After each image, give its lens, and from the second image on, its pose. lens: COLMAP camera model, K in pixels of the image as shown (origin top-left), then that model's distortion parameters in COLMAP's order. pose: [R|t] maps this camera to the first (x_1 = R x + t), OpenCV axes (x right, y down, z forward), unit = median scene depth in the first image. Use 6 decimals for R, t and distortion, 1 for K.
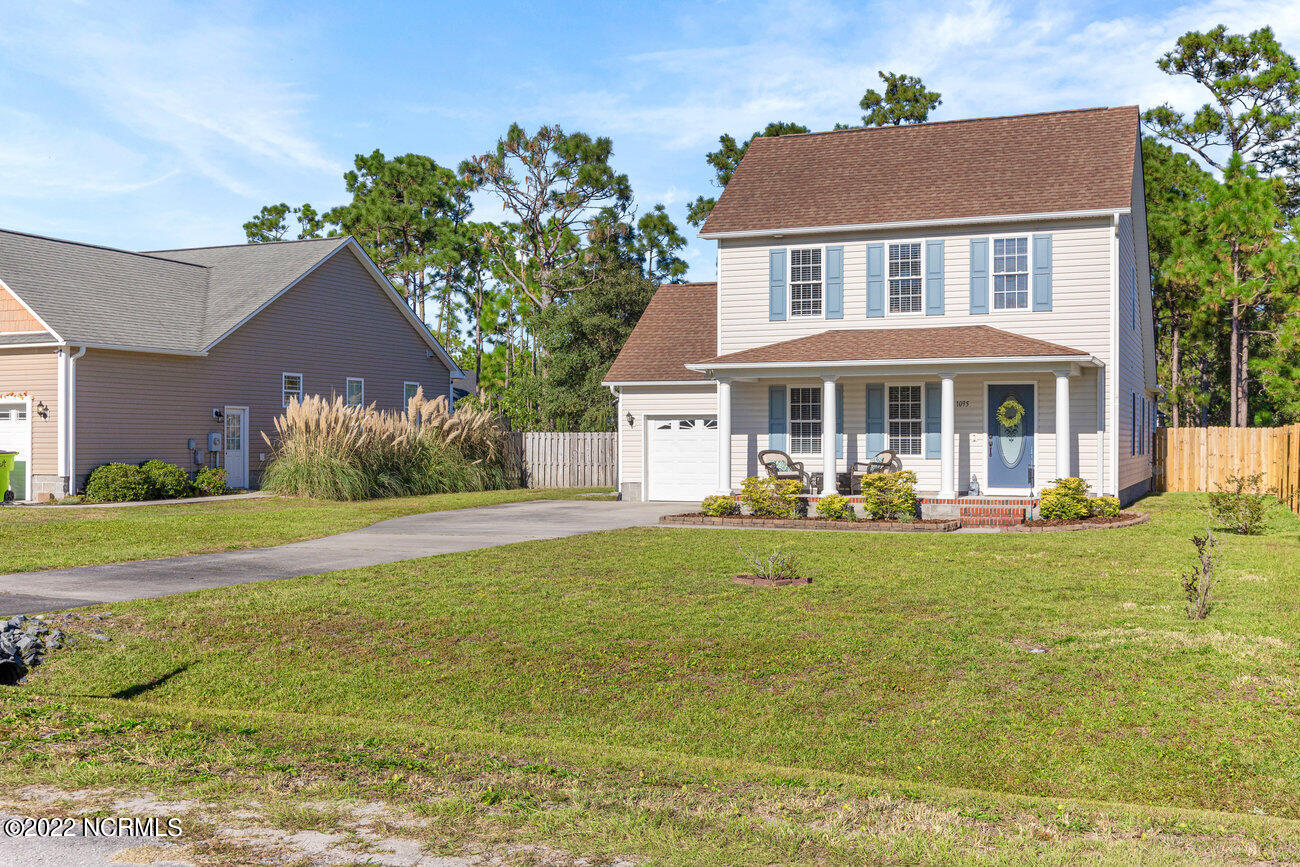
lens RADIAL K [[1392.5, 0, 650.0], [0, 1392.5, 433.5], [0, 0, 1]] dist [-0.006663, -0.025417]
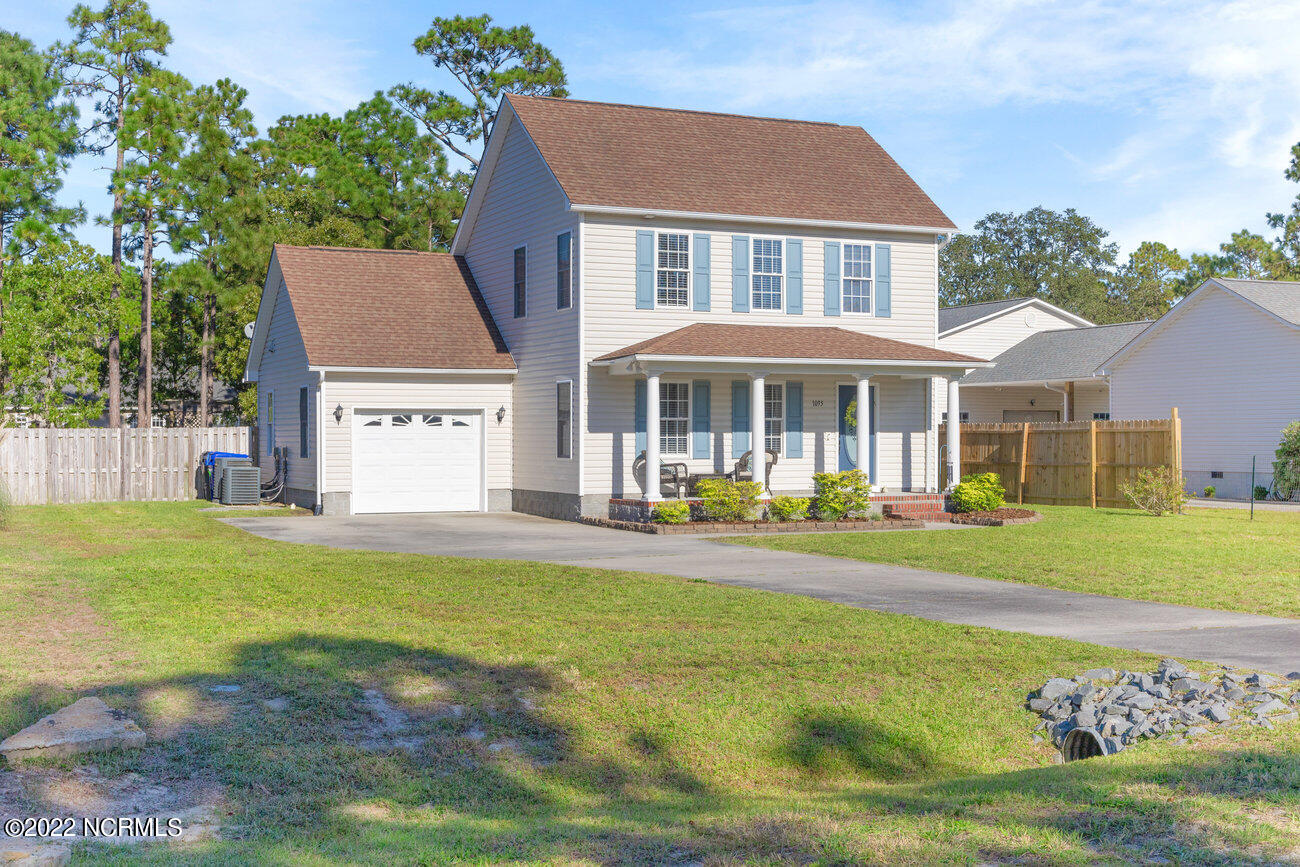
lens RADIAL K [[1605.8, 0, 650.0], [0, 1605.8, 433.5], [0, 0, 1]] dist [-0.016822, -0.031089]
pose [[0.680358, 0.000337, 0.732879, -0.686121], [-0.003275, 0.999991, 0.002580, -0.001923], [-0.732872, -0.004155, 0.680354, 0.281965]]
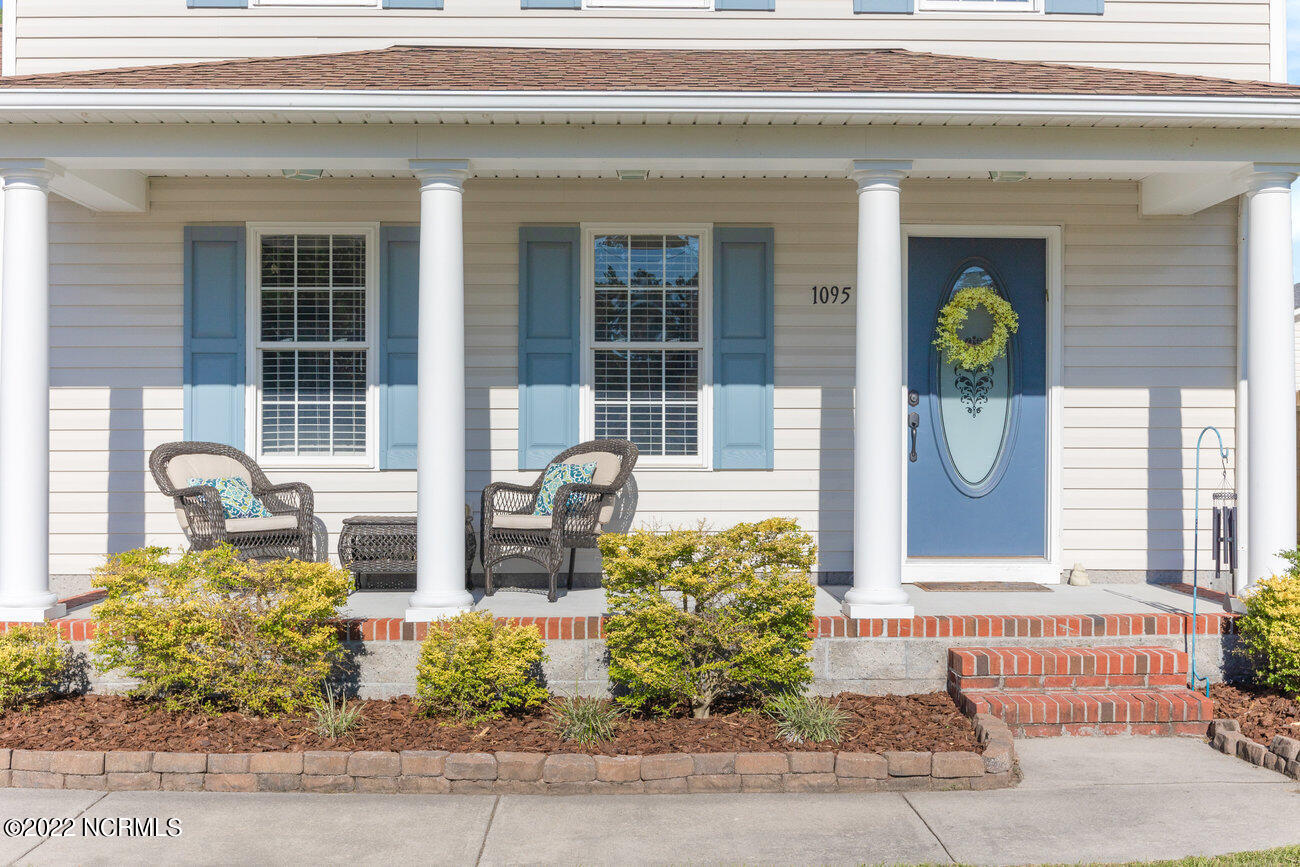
lens RADIAL K [[1605.8, 0, 650.0], [0, 1605.8, 433.5], [0, 0, 1]] dist [-0.016822, -0.031089]
pose [[0.910977, 0.000134, 0.412457, 0.035698], [-0.003338, 0.999970, 0.007048, 0.007461], [-0.412444, -0.007797, 0.910950, 0.657235]]
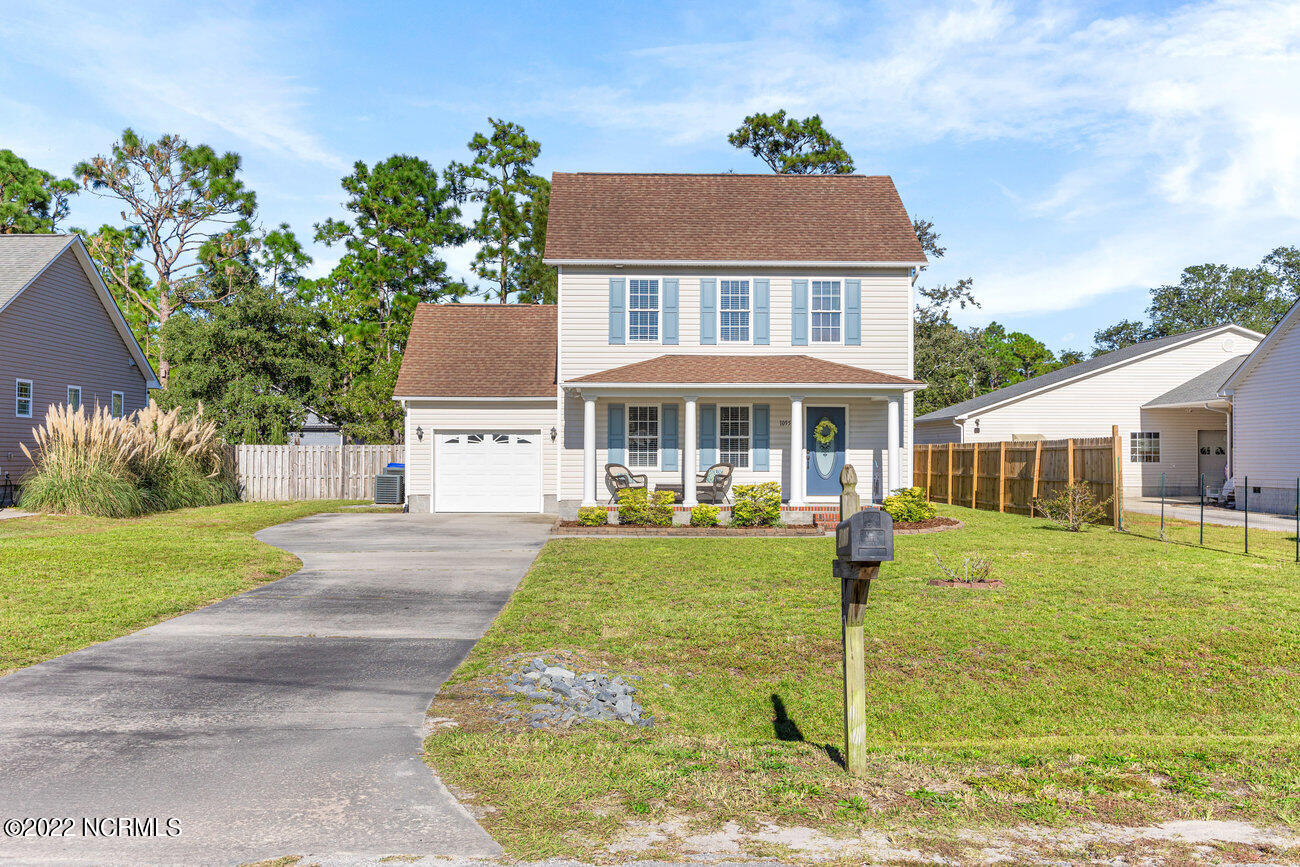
lens RADIAL K [[1262.1, 0, 650.0], [0, 1262.1, 433.5], [0, 0, 1]] dist [-0.014461, -0.011140]
pose [[0.910450, 0.008649, 0.413529, -0.293105], [-0.004722, 0.999934, -0.010518, -0.001310], [-0.413593, 0.007624, 0.910430, 0.097181]]
